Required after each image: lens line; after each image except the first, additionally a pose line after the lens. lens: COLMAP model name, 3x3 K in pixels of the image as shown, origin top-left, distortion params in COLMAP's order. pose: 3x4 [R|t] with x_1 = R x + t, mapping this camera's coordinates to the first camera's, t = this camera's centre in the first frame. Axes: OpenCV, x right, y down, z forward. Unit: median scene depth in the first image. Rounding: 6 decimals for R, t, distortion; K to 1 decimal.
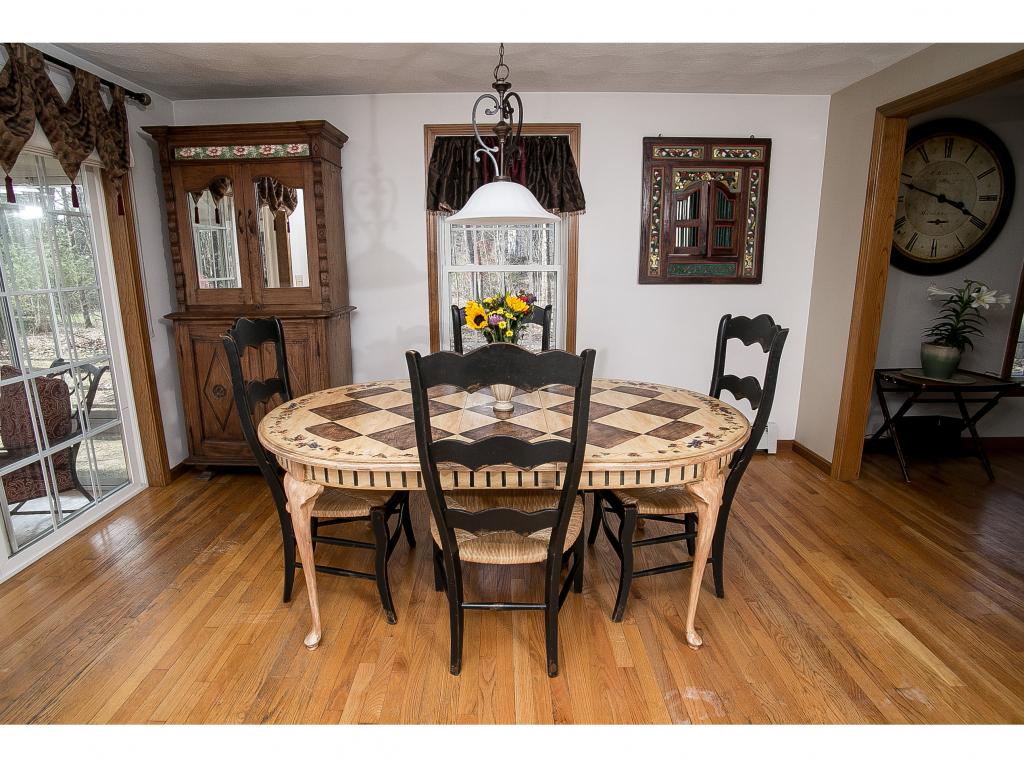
lens RADIAL K [[541.1, 0, 504.9], [0, 541.1, 375.7], [0, 0, 1]] dist [-0.048534, 0.007099]
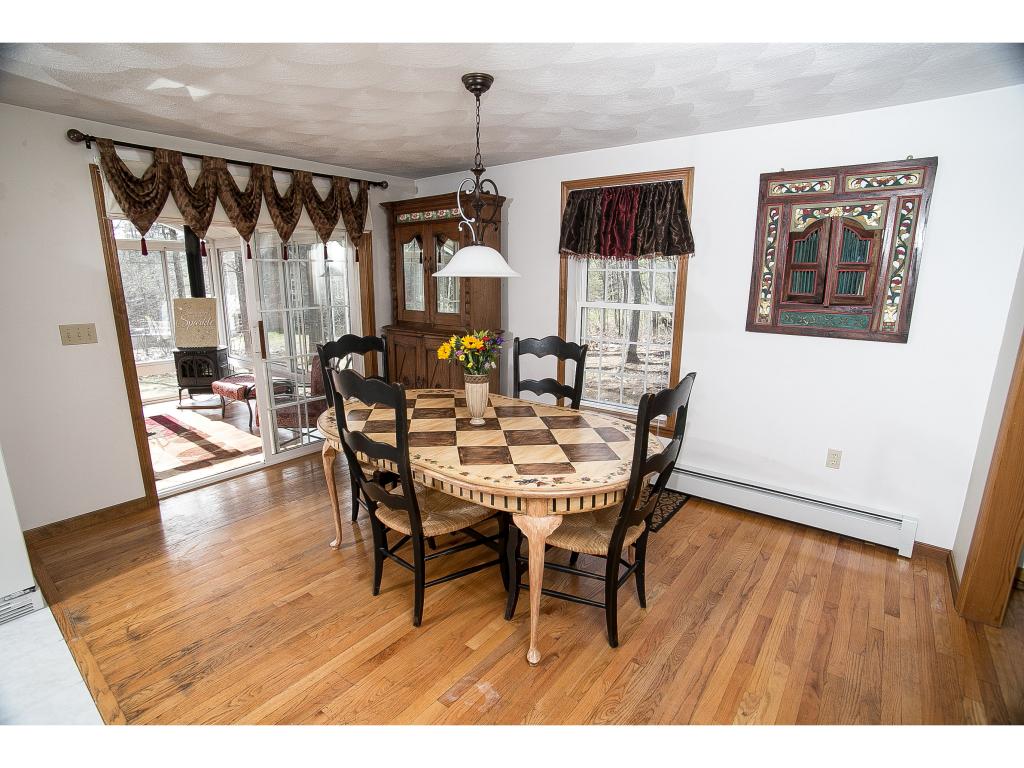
lens RADIAL K [[492.8, 0, 501.8], [0, 492.8, 392.9], [0, 0, 1]] dist [-0.036993, 0.009528]
pose [[0.790087, 0.155405, -0.592969, 0.483608], [-0.145234, 0.987245, 0.065223, -0.062642], [0.595542, 0.034588, 0.802579, 0.071235]]
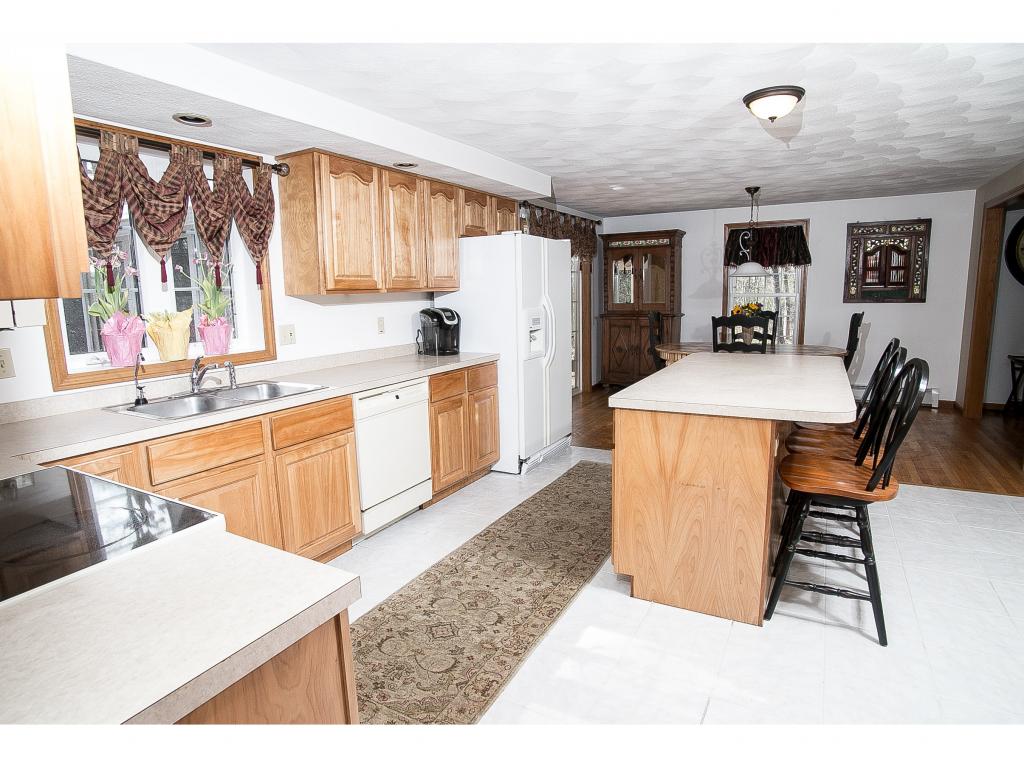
lens RADIAL K [[567.1, 0, 537.2], [0, 567.1, 382.9], [0, 0, 1]] dist [0.003937, 0.001331]
pose [[0.896738, 0.063281, -0.438013, 0.199955], [-0.086194, 0.995745, -0.032605, 0.271508], [0.434086, 0.066993, 0.898377, -1.248093]]
